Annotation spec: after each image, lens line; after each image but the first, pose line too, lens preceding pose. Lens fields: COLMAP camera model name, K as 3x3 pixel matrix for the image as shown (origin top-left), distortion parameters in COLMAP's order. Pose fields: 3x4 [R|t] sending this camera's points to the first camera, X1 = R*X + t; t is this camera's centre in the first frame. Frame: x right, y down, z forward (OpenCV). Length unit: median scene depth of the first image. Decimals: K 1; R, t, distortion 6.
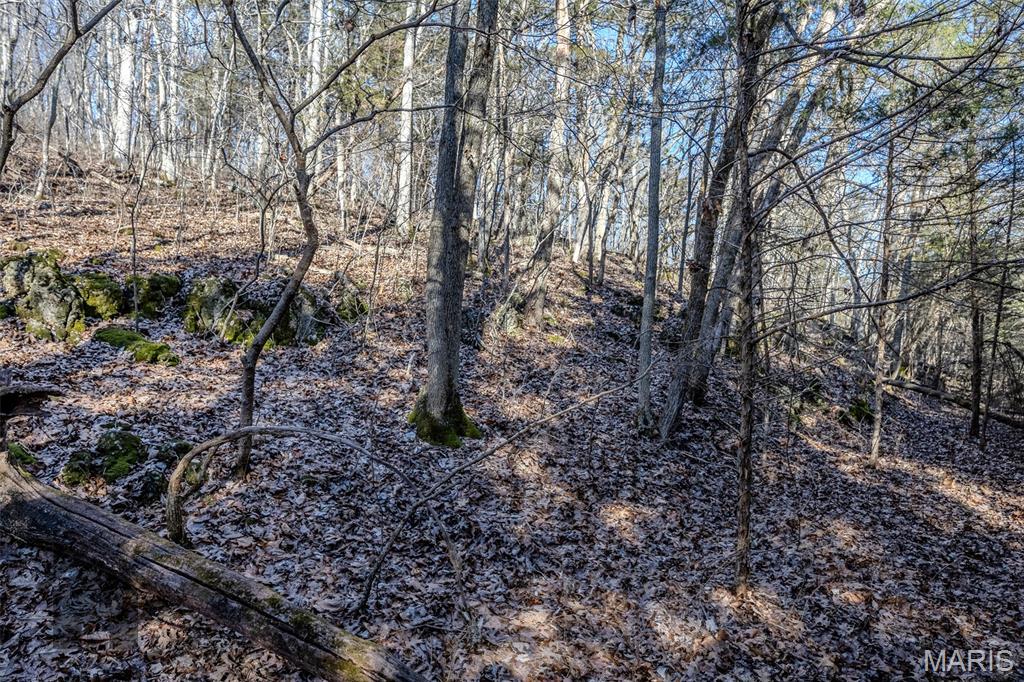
lens RADIAL K [[651.5, 0, 516.3], [0, 651.5, 340.3], [0, 0, 1]] dist [-0.008877, -0.004758]
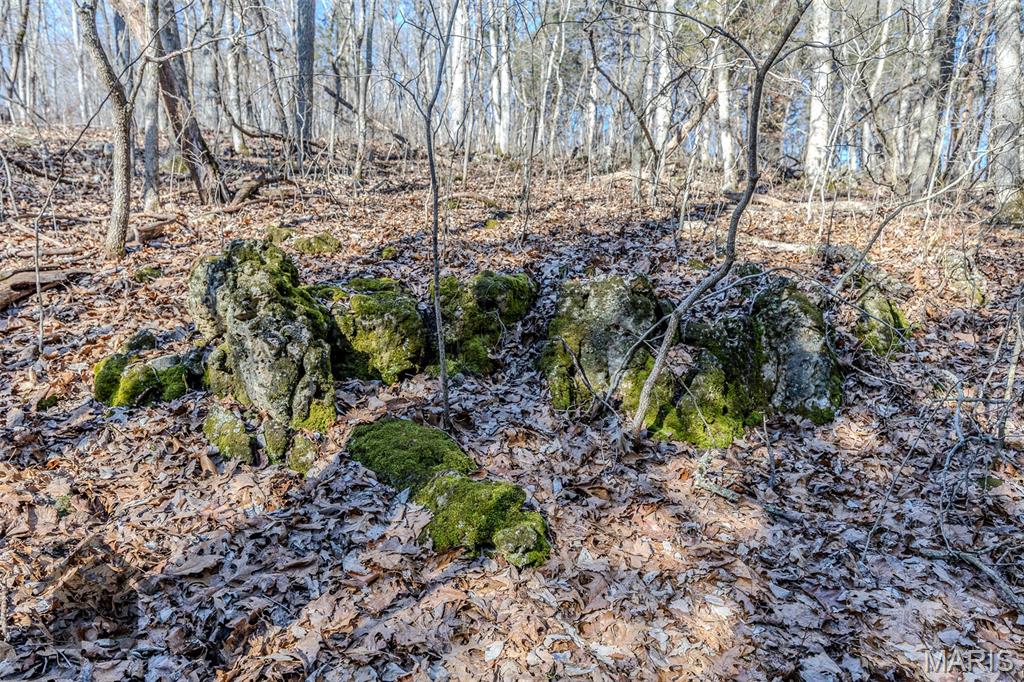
lens RADIAL K [[708.1, 0, 511.8], [0, 708.1, 341.2], [0, 0, 1]] dist [-0.006212, -0.000534]
pose [[0.886859, -0.003740, -0.462026, -0.322314], [0.014466, 0.999702, 0.019675, -0.066134], [0.461815, -0.024133, 0.886648, 0.587690]]
